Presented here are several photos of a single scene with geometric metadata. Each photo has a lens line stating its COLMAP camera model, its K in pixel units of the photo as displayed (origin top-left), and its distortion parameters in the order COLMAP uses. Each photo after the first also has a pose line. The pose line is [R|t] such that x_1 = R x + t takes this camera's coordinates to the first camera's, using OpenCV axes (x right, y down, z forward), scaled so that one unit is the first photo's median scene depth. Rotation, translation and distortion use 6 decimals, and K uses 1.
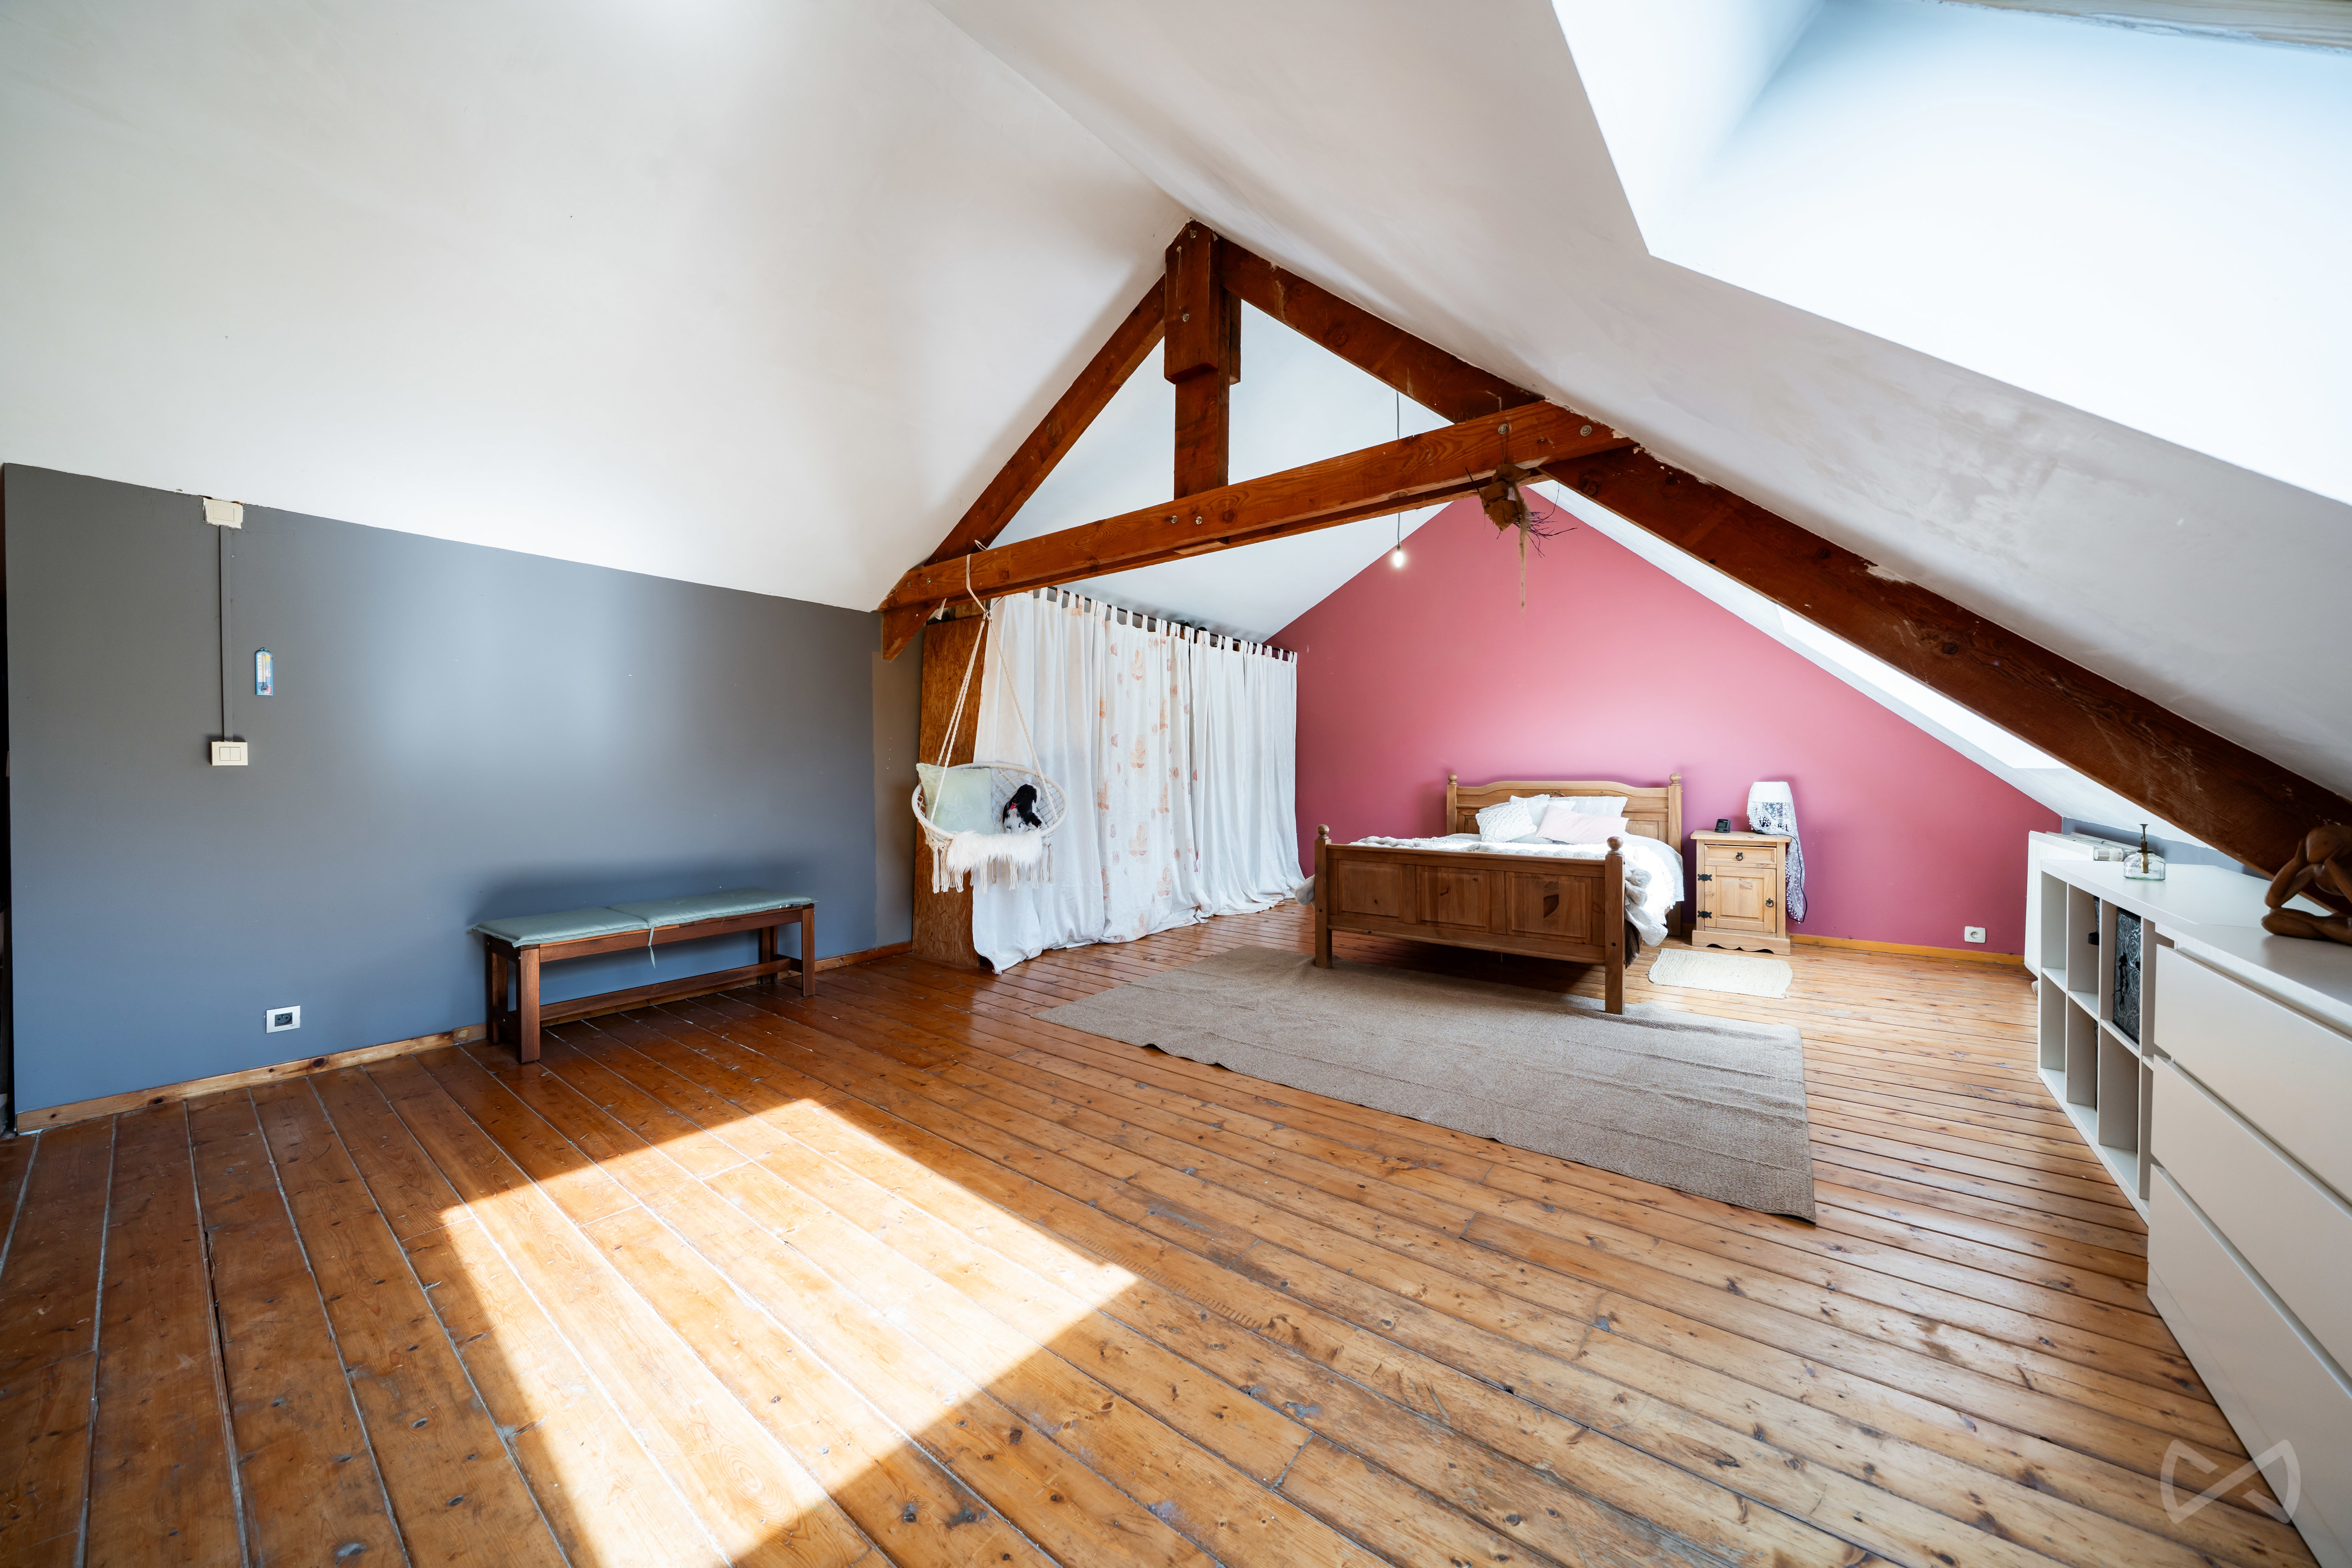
lens RADIAL K [[796.1, 0, 1171.5], [0, 796.1, 781.9], [0, 0, 1]] dist [-0.006692, 0.000153]
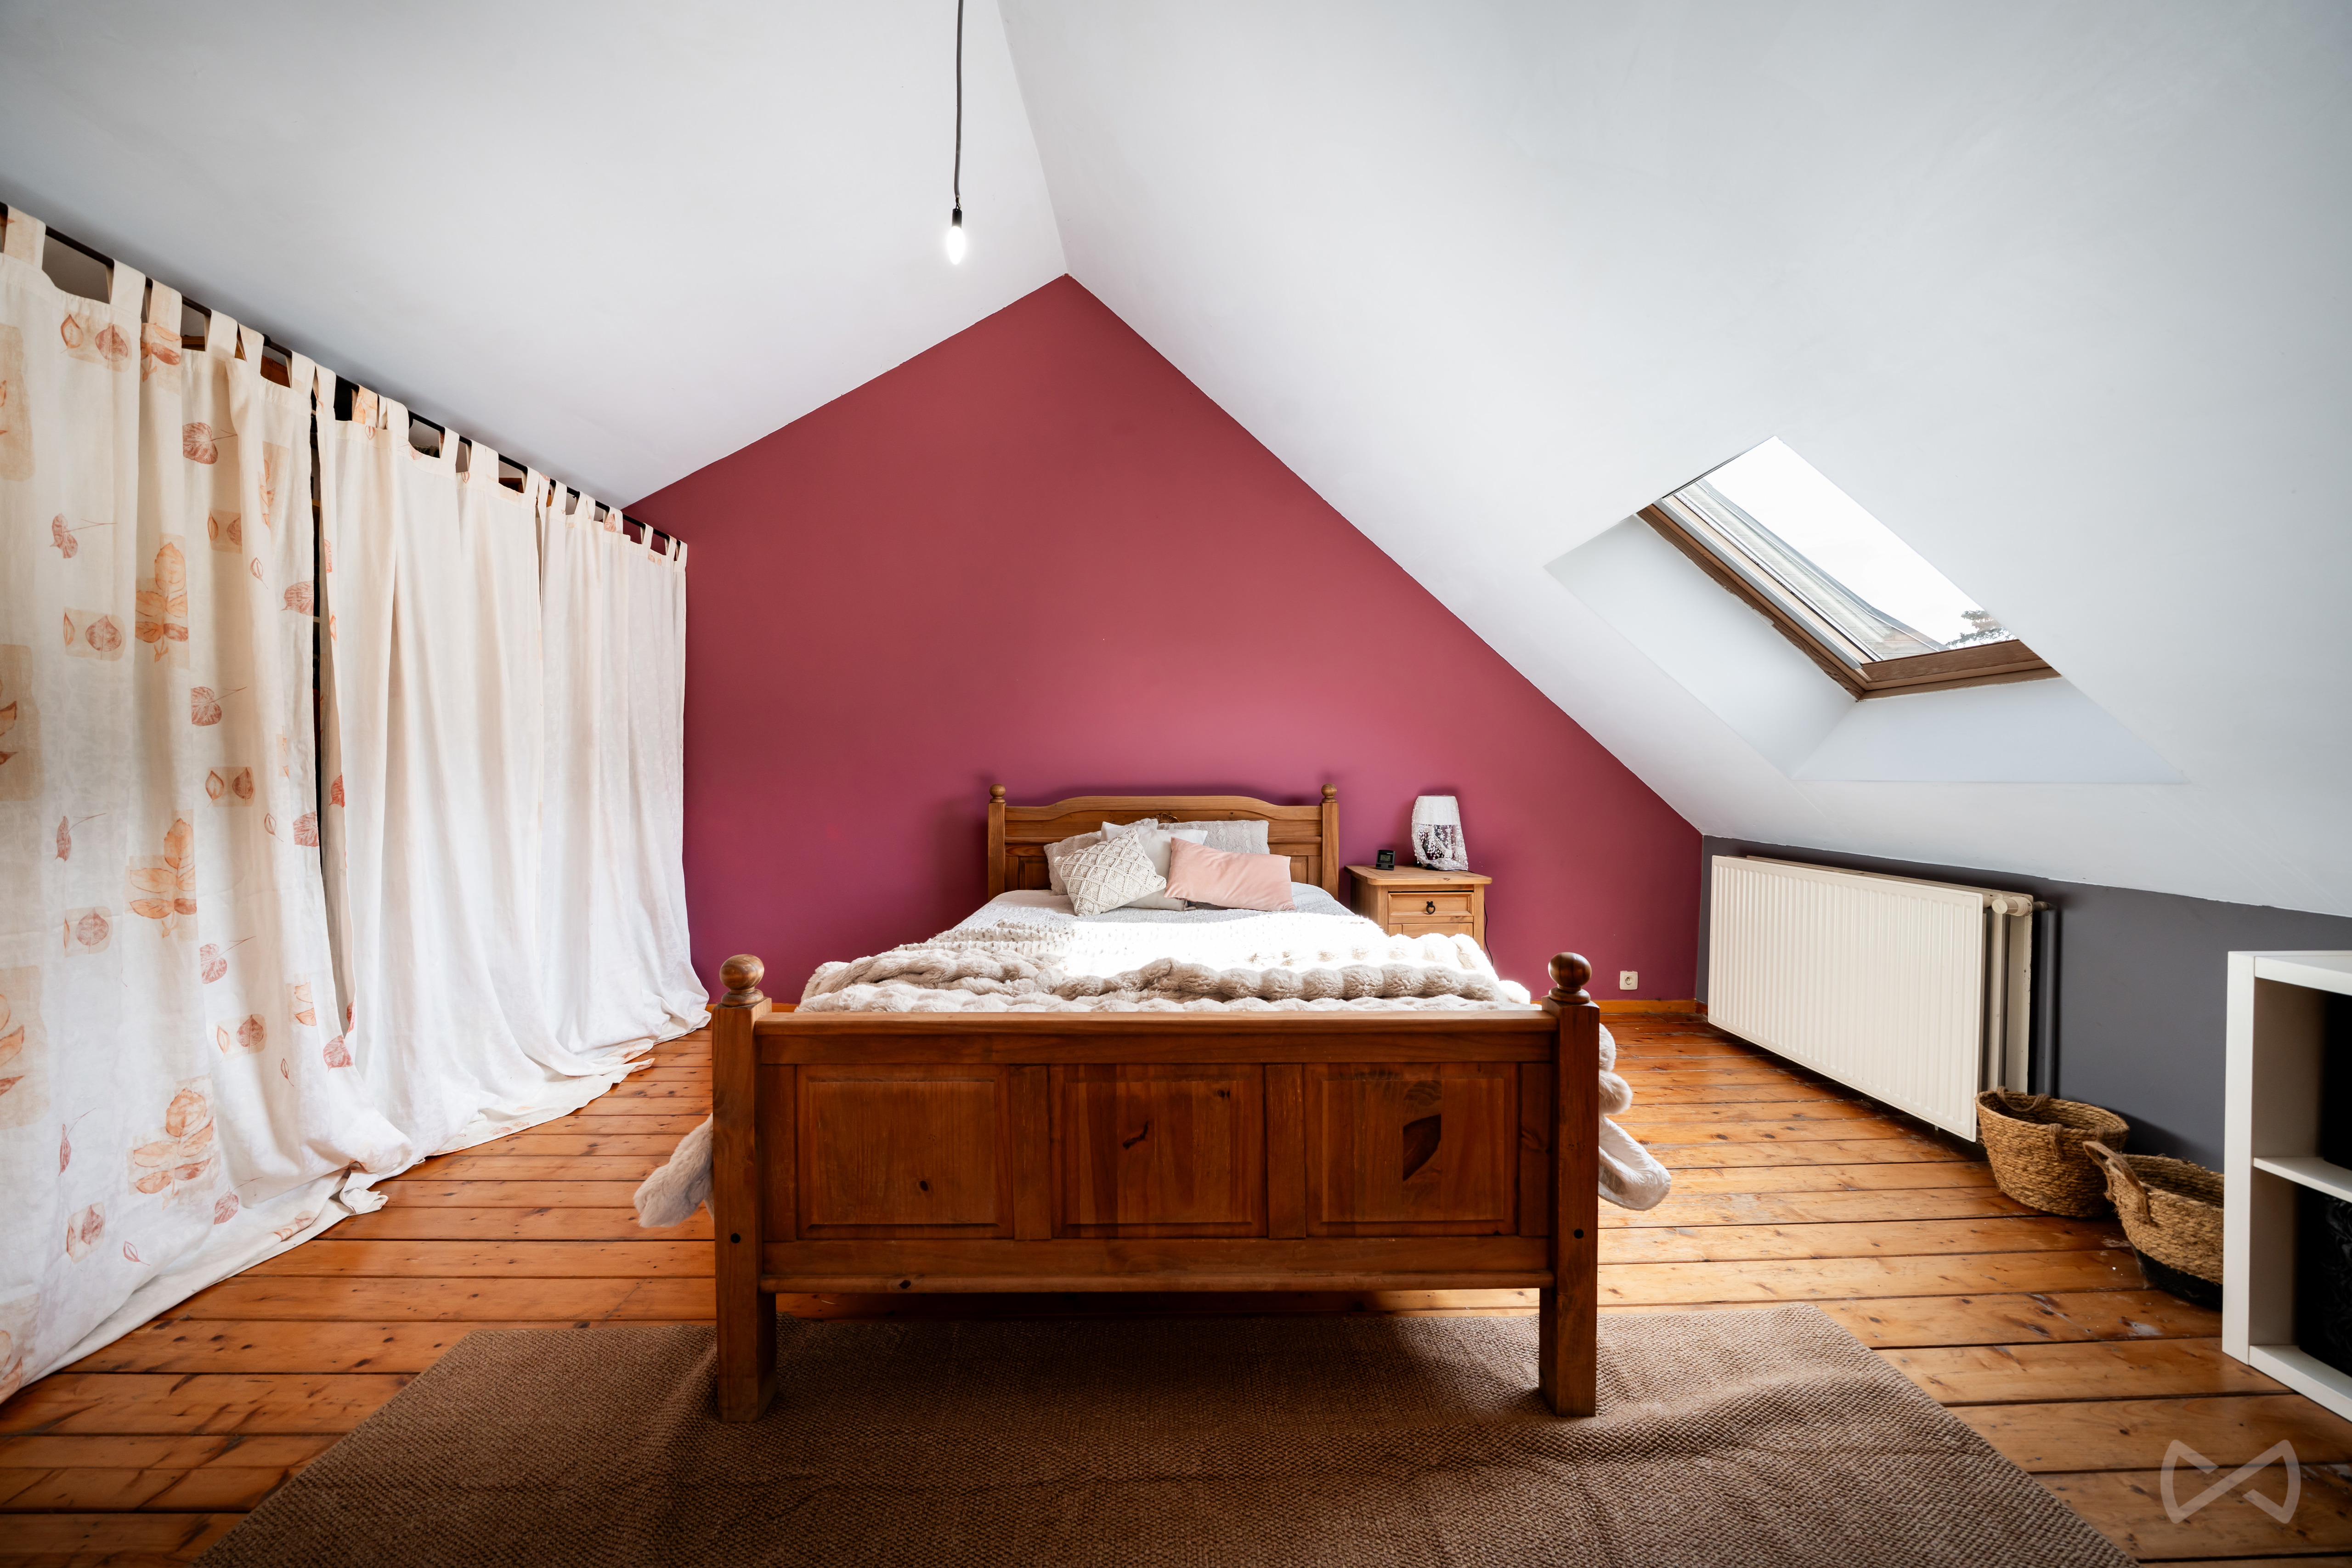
lens RADIAL K [[796.1, 0, 1171.5], [0, 796.1, 781.9], [0, 0, 1]] dist [-0.006692, 0.000153]
pose [[0.777667, -0.001130, 0.628676, 0.127877], [0.004434, 0.999983, -0.003688, -0.012810], [-0.628661, 0.005655, 0.777659, 0.663655]]
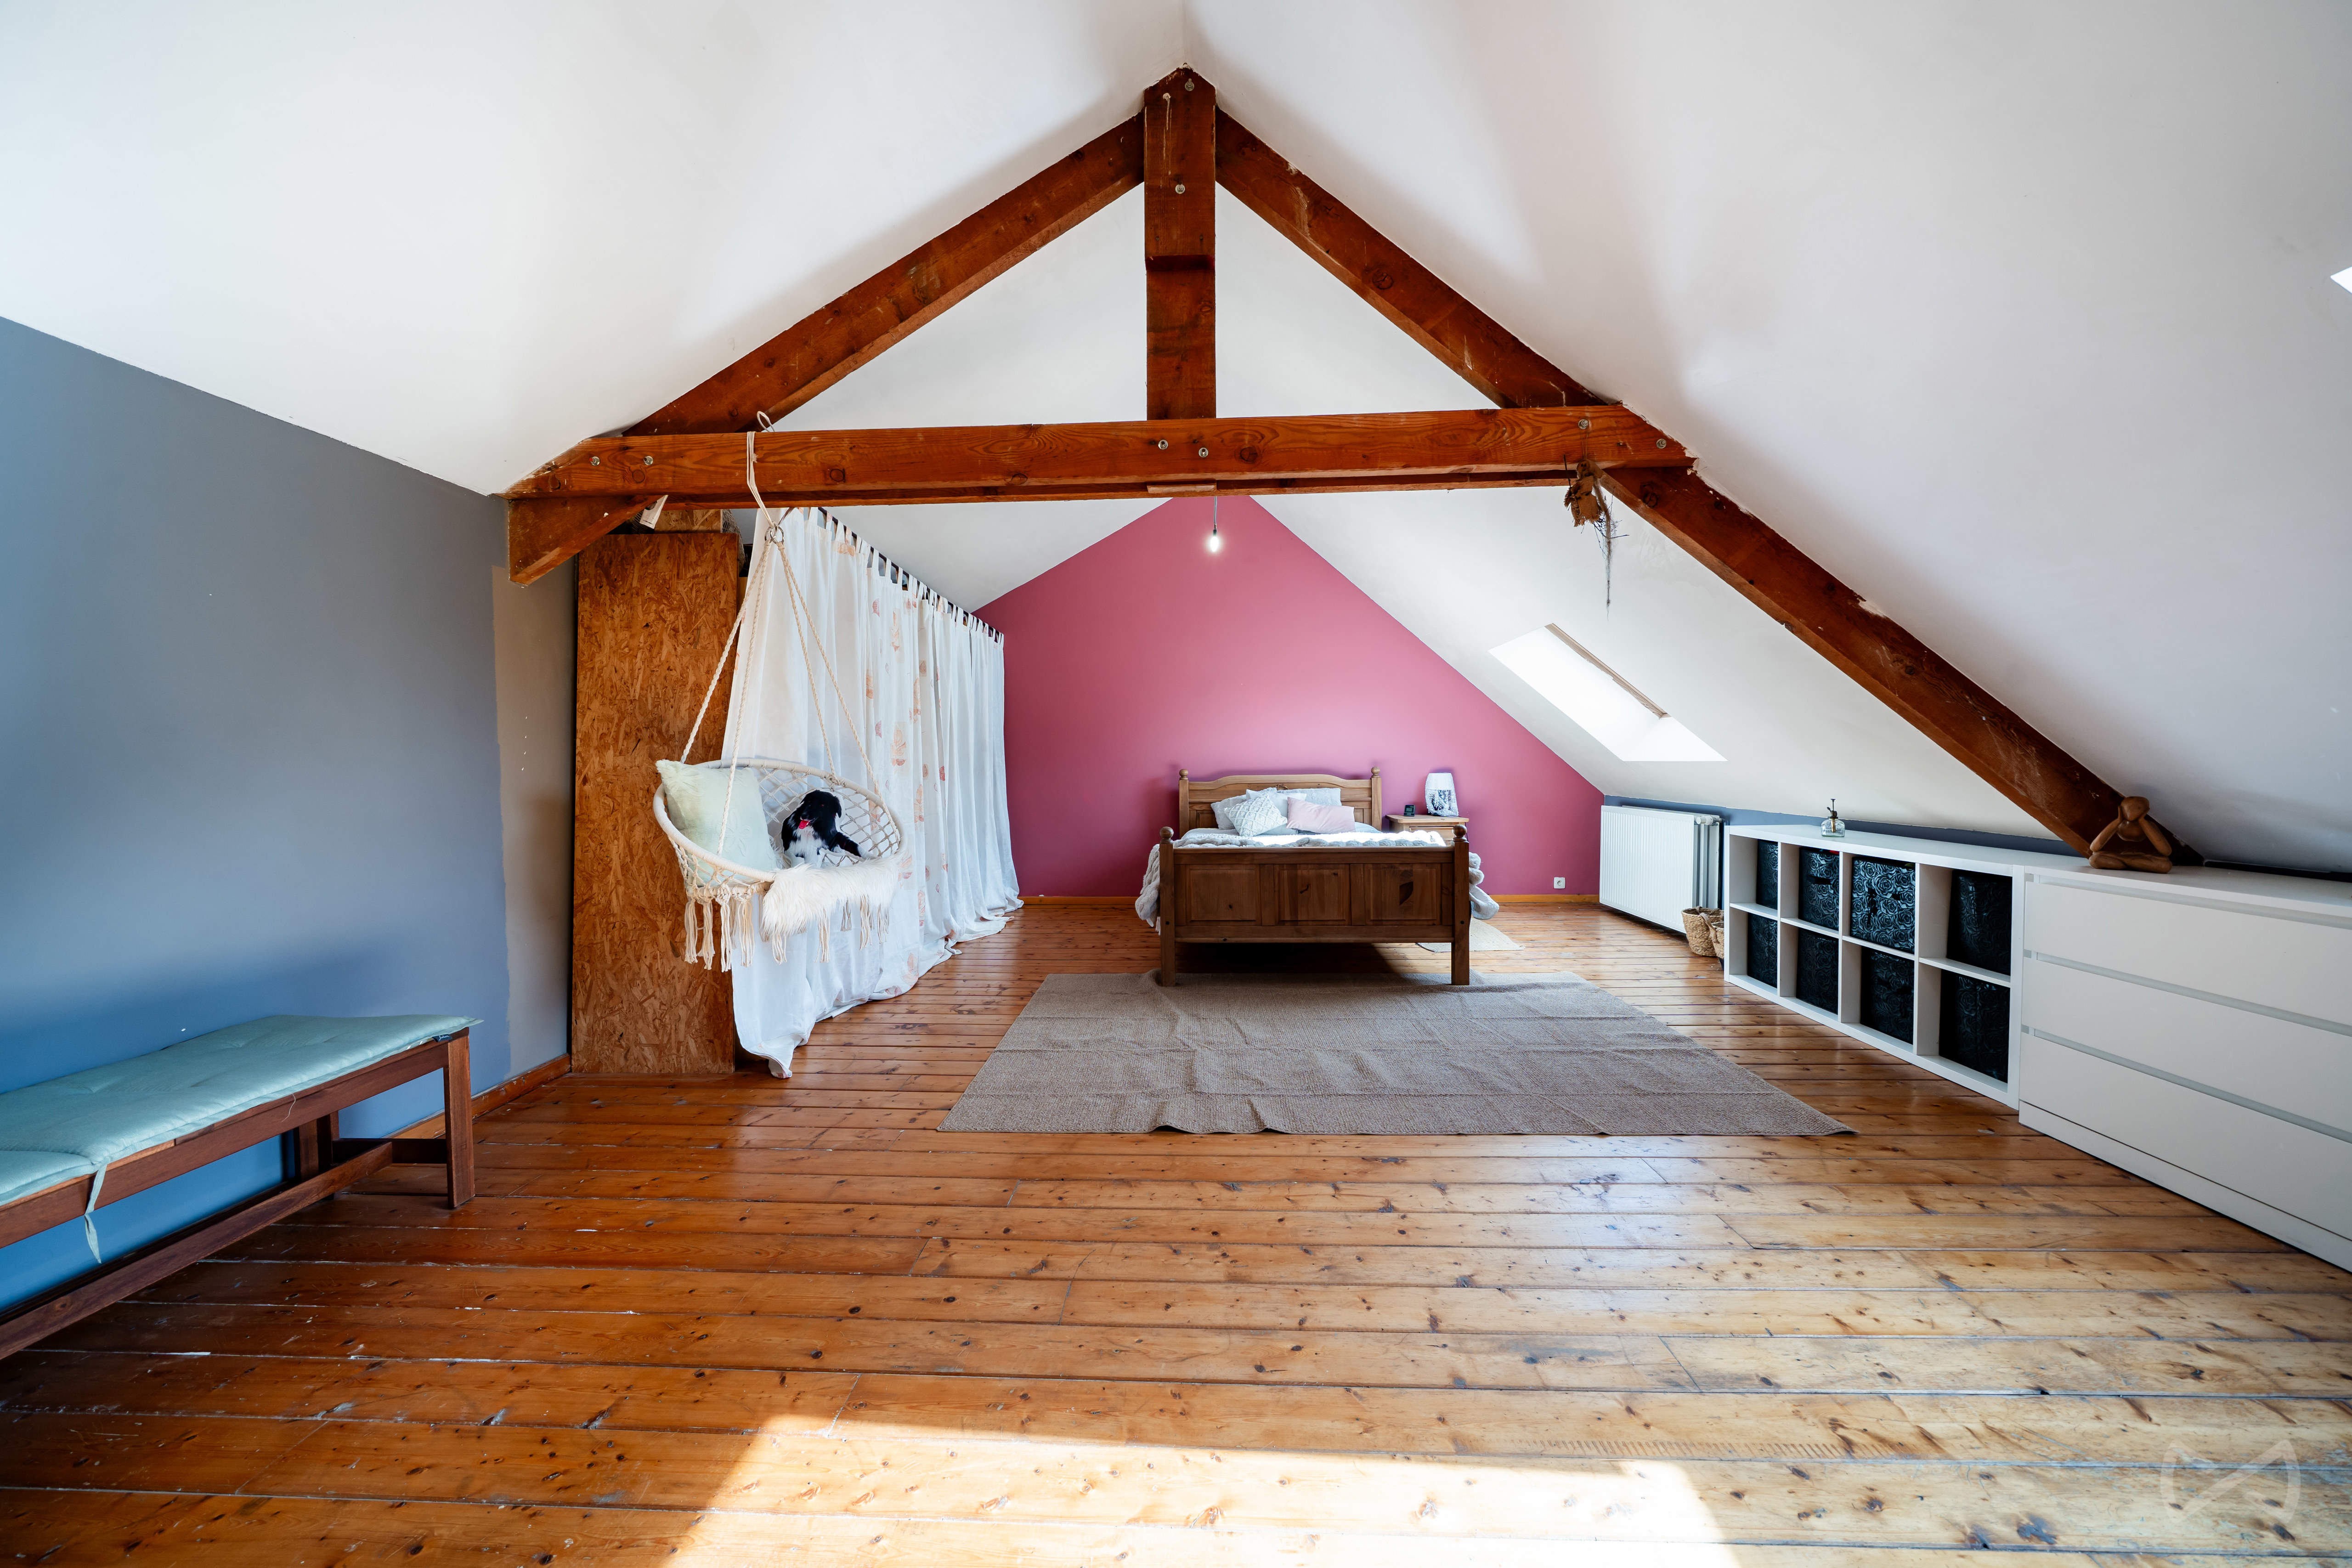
lens RADIAL K [[796.1, 0, 1171.5], [0, 796.1, 781.9], [0, 0, 1]] dist [-0.006692, 0.000153]
pose [[0.815925, -0.018904, 0.577849, -0.328447], [0.015651, 0.999821, 0.010609, -0.006865], [-0.577946, 0.000388, 0.816075, 0.268126]]
